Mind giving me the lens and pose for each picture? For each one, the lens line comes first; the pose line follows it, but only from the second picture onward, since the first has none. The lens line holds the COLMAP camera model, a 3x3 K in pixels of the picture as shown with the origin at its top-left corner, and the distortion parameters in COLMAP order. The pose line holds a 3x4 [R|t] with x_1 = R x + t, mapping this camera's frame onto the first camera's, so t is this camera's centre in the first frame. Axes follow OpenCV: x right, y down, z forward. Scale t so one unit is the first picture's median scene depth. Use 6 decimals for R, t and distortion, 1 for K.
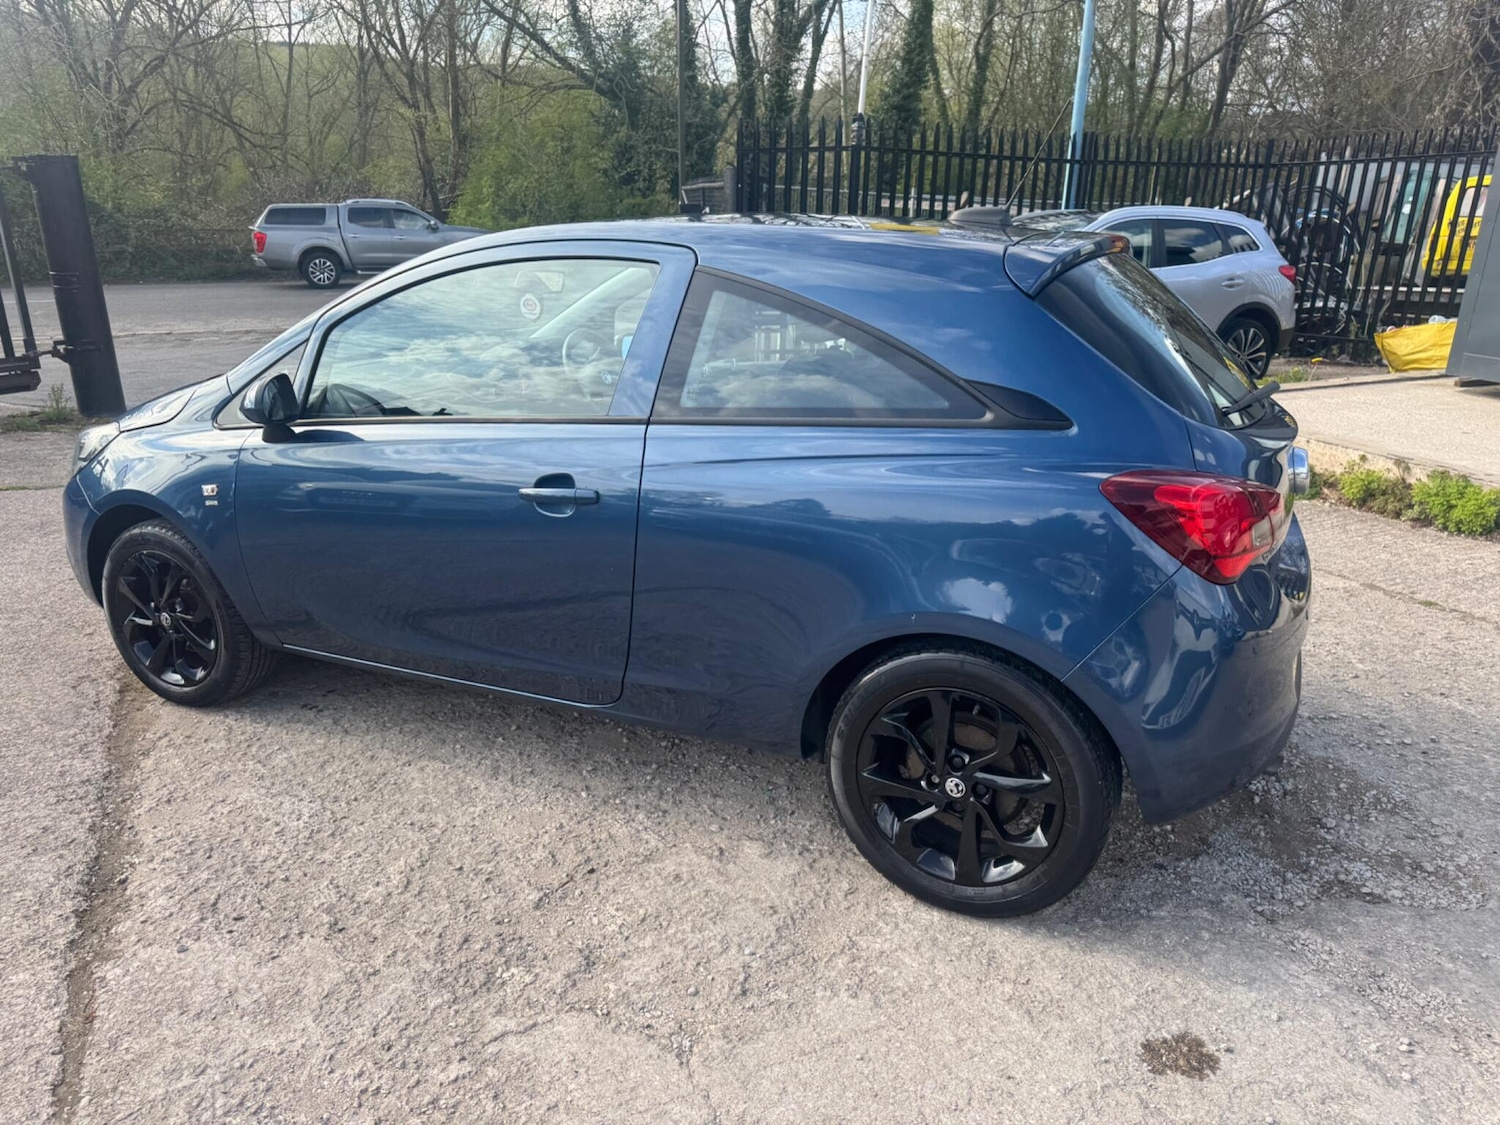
lens RADIAL K [[1068.6, 0, 753.3], [0, 1068.6, 555.5], [0, 0, 1]] dist [0.021278, -0.023528]
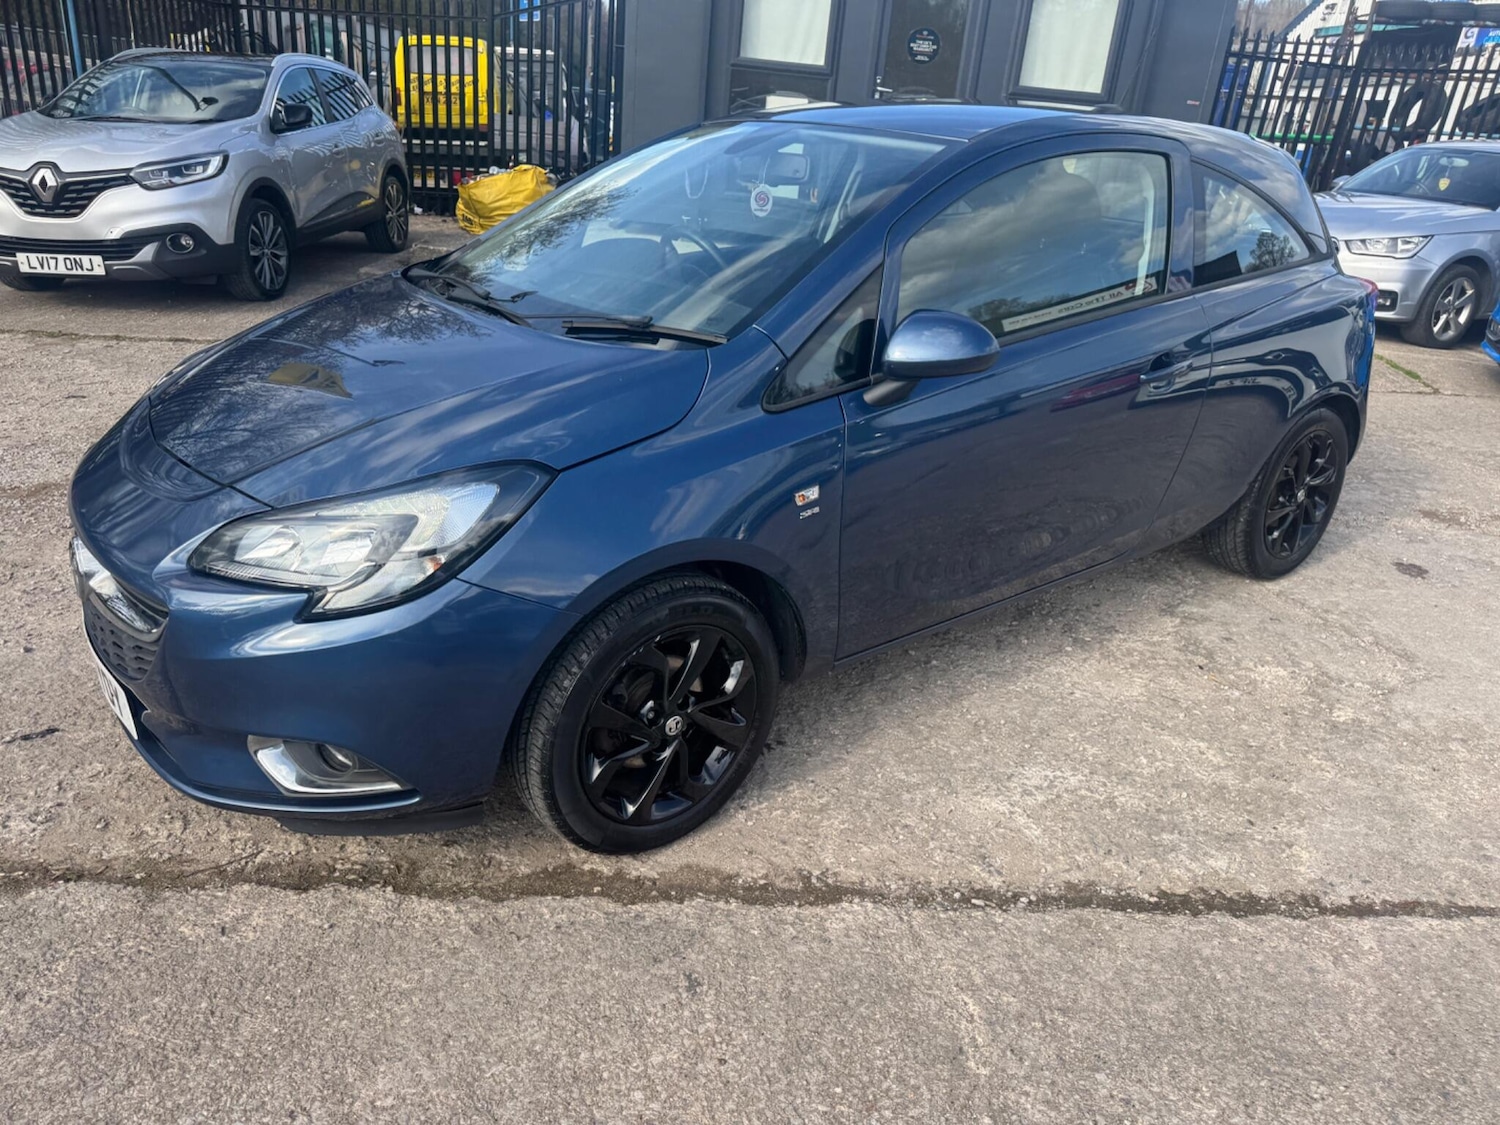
lens RADIAL K [[1068.6, 0, 759.2], [0, 1068.6, 562.0], [0, 0, 1]] dist [0.021278, -0.023528]
pose [[0.435090, -0.336680, 0.835071, -1.085707], [0.216431, 0.939372, 0.265966, -0.207251], [-0.873987, 0.065016, 0.481580, 0.662861]]
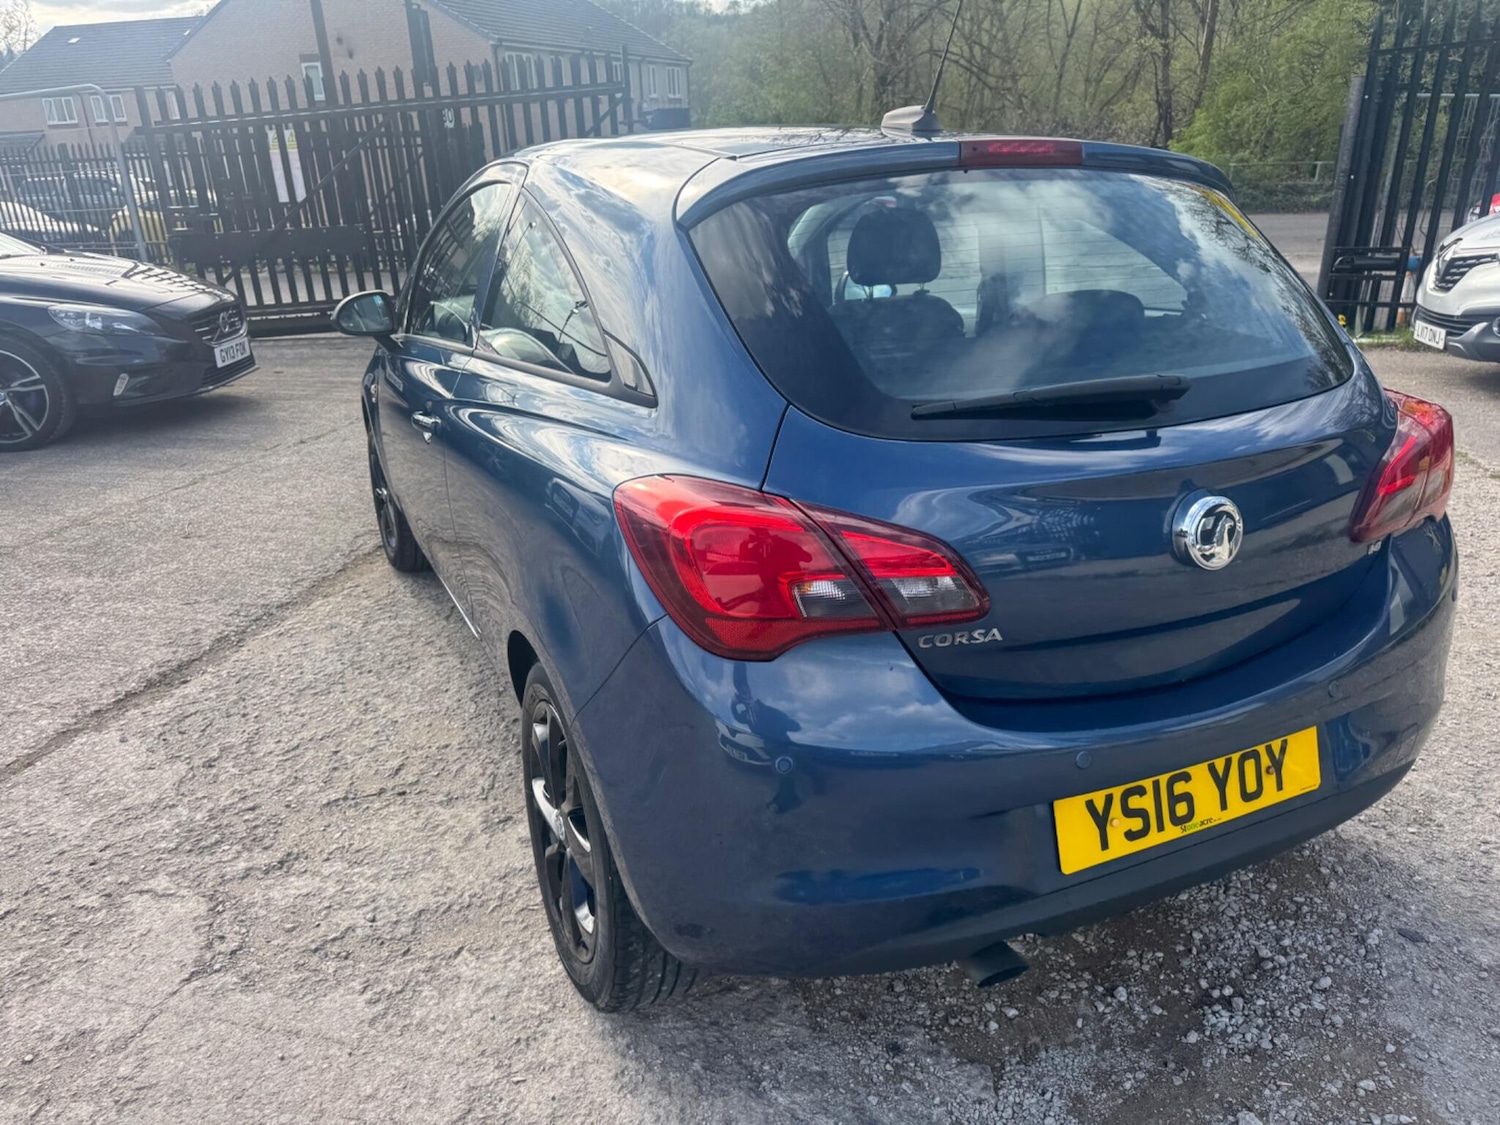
lens RADIAL K [[1068.6, 0, 749.7], [0, 1068.6, 538.2], [0, 0, 1]] dist [0.021278, -0.023528]
pose [[0.783759, 0.181759, -0.593873, 0.526557], [-0.159231, 0.983063, 0.090730, -0.069268], [0.600306, 0.023453, 0.799427, 0.297982]]
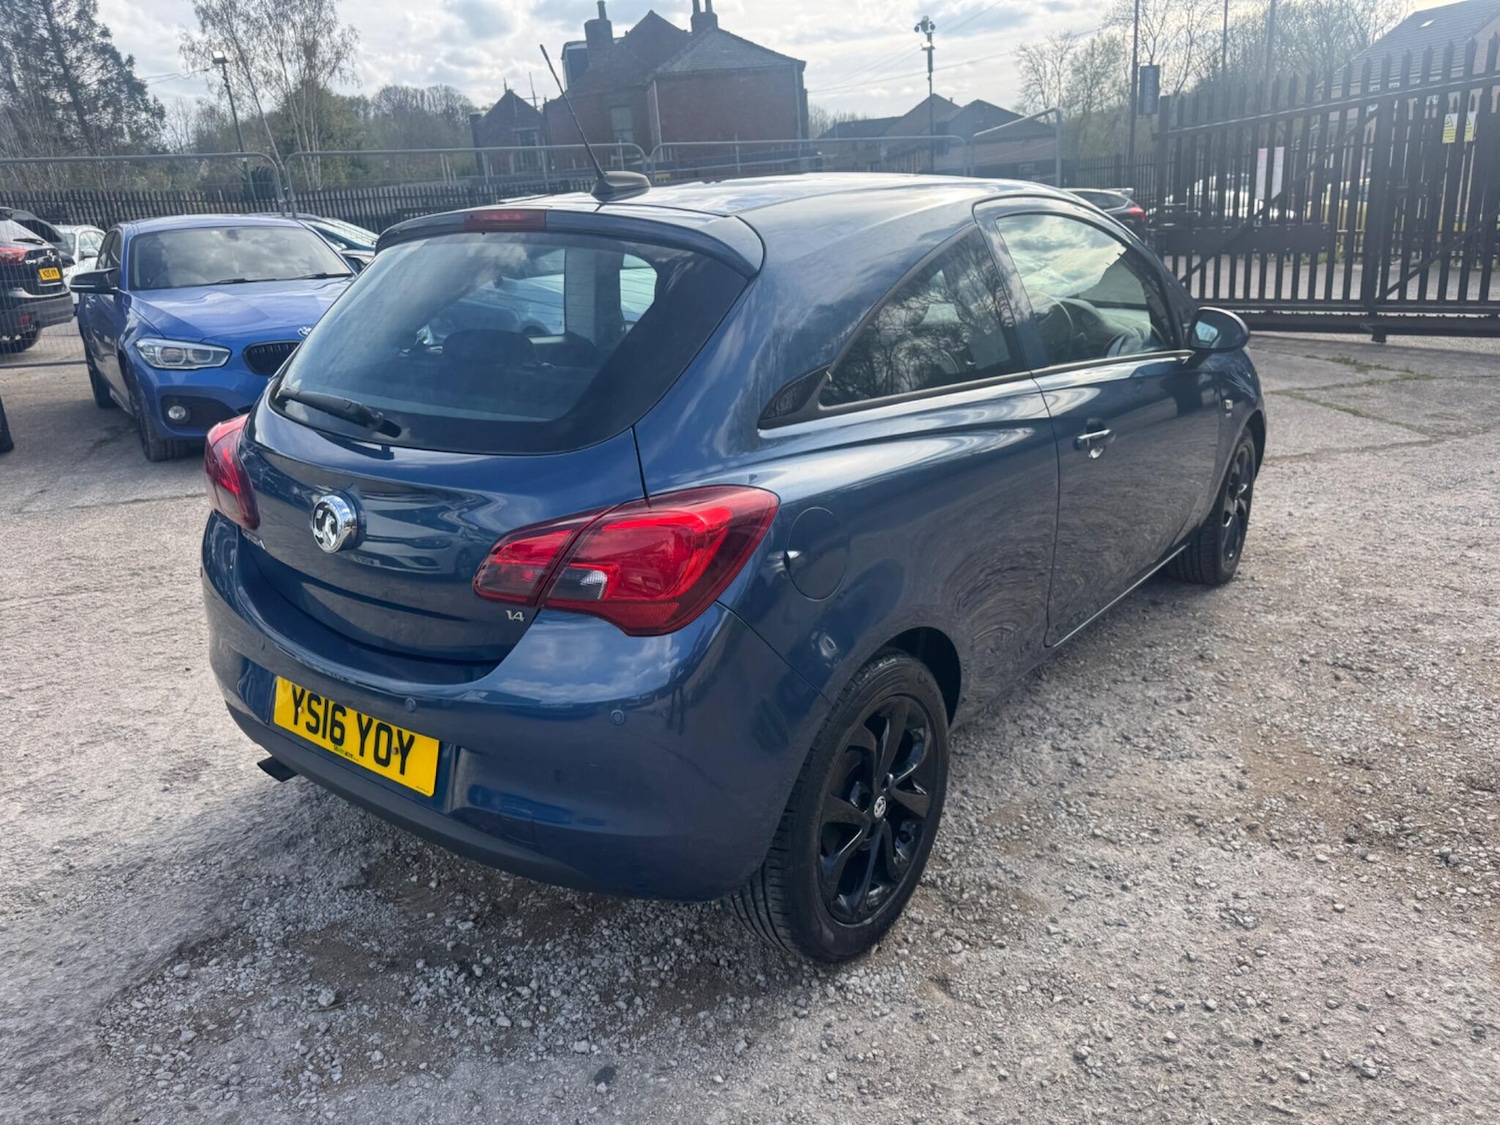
lens RADIAL K [[1068.6, 0, 767.7], [0, 1068.6, 557.6], [0, 0, 1]] dist [0.021278, -0.023528]
pose [[-0.168249, 0.317267, -0.933292, 0.937936], [-0.248074, 0.902689, 0.351585, -0.320140], [0.954018, 0.290680, -0.073171, 1.082042]]
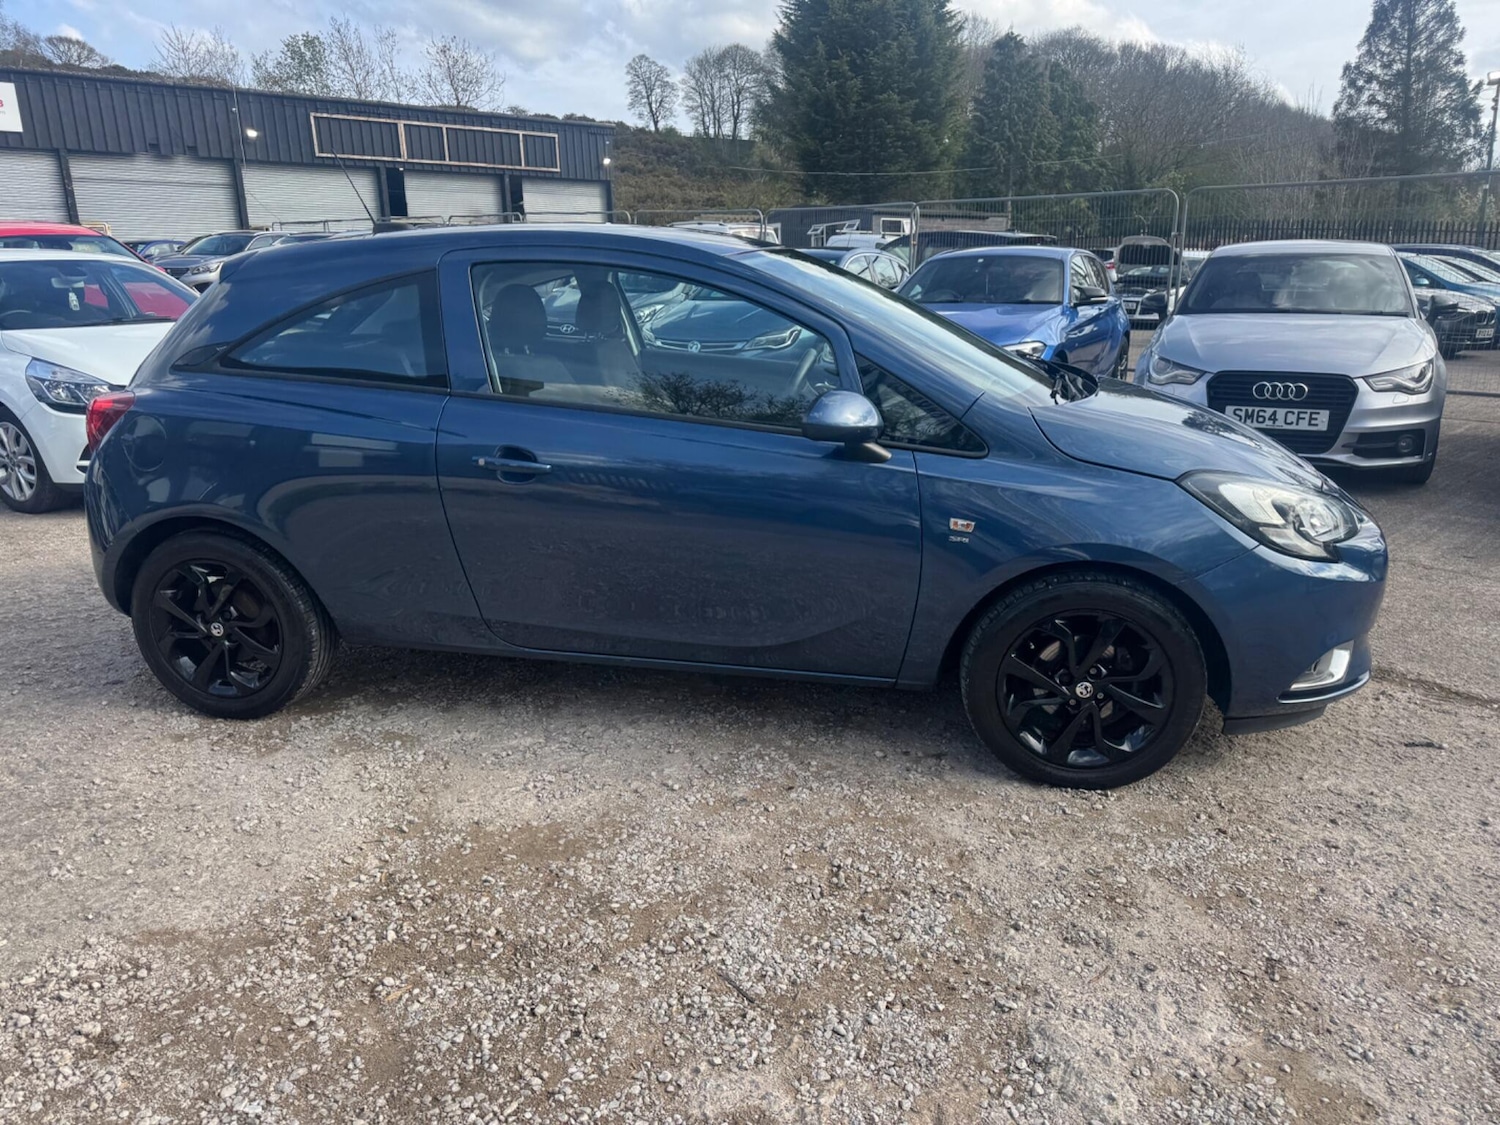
lens RADIAL K [[1068.6, 0, 756.1], [0, 1068.6, 569.4], [0, 0, 1]] dist [0.021278, -0.023528]
pose [[-0.959718, 0.084993, -0.267802, 0.143384], [-0.073503, 0.844003, 0.531277, -0.600505], [0.271181, 0.529561, -0.803758, 2.074940]]
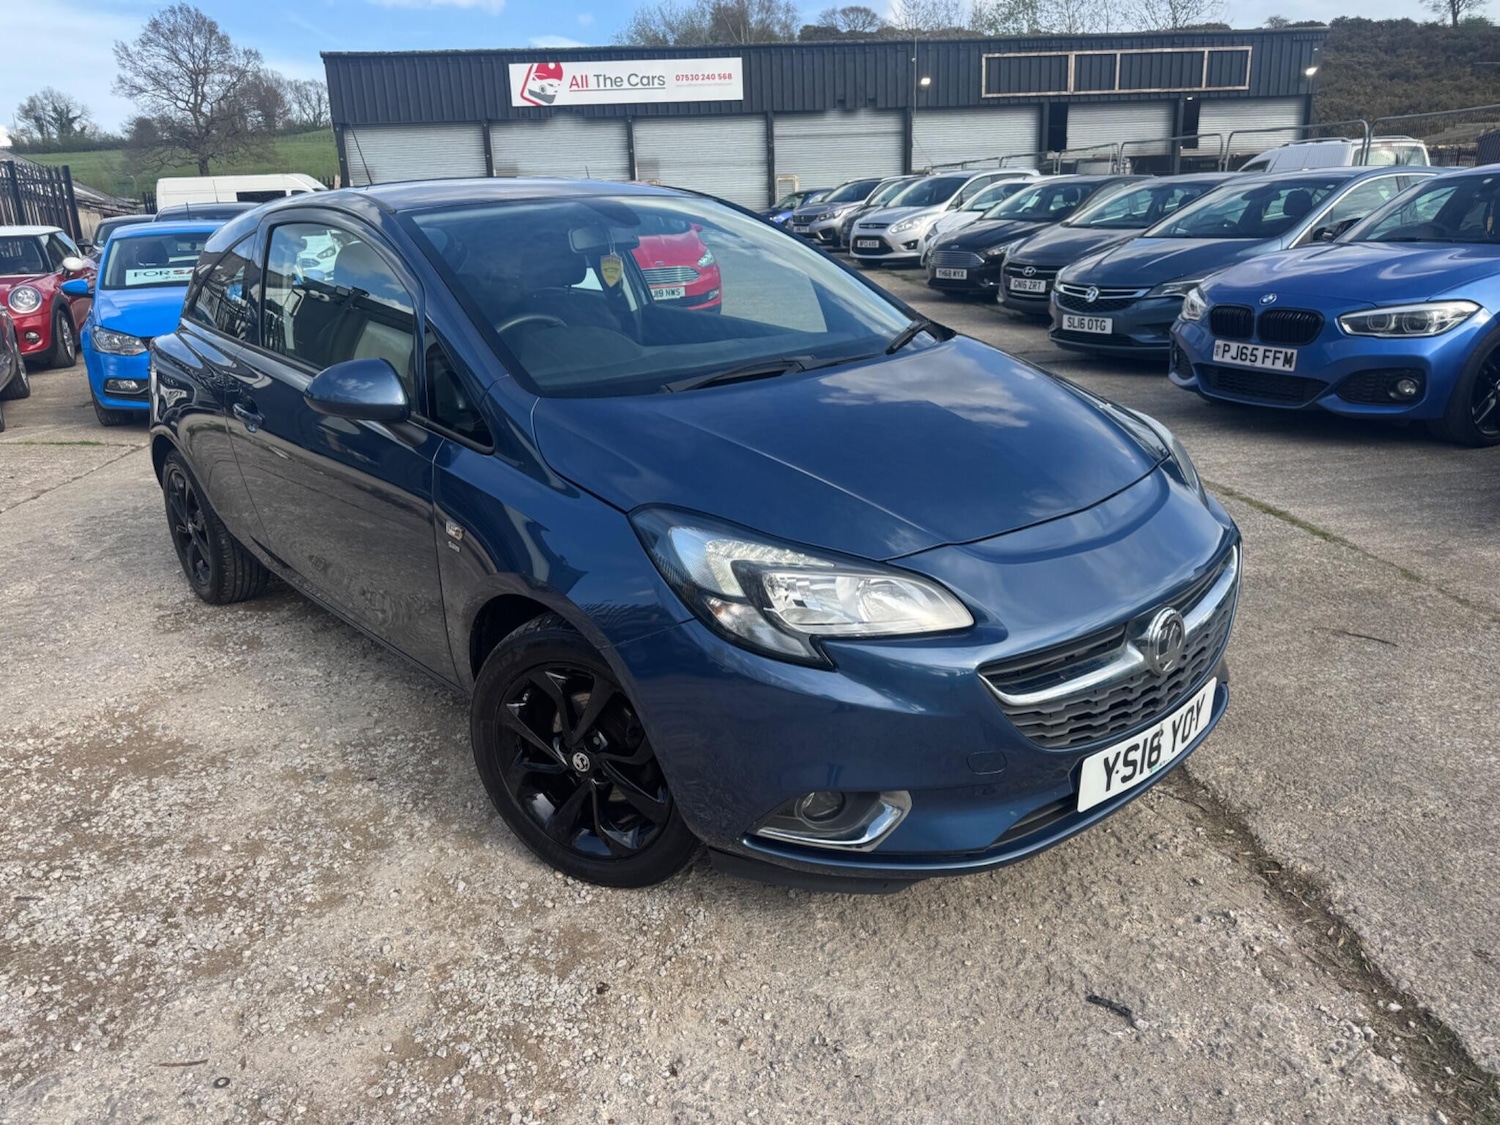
lens RADIAL K [[1068.6, 0, 738.4], [0, 1068.6, 567.6], [0, 0, 1]] dist [0.021278, -0.023528]
pose [[-0.932141, -0.077285, 0.353751, -0.690204], [0.141821, 0.820978, 0.553065, -0.543774], [-0.333165, 0.565704, -0.754307, 1.913570]]
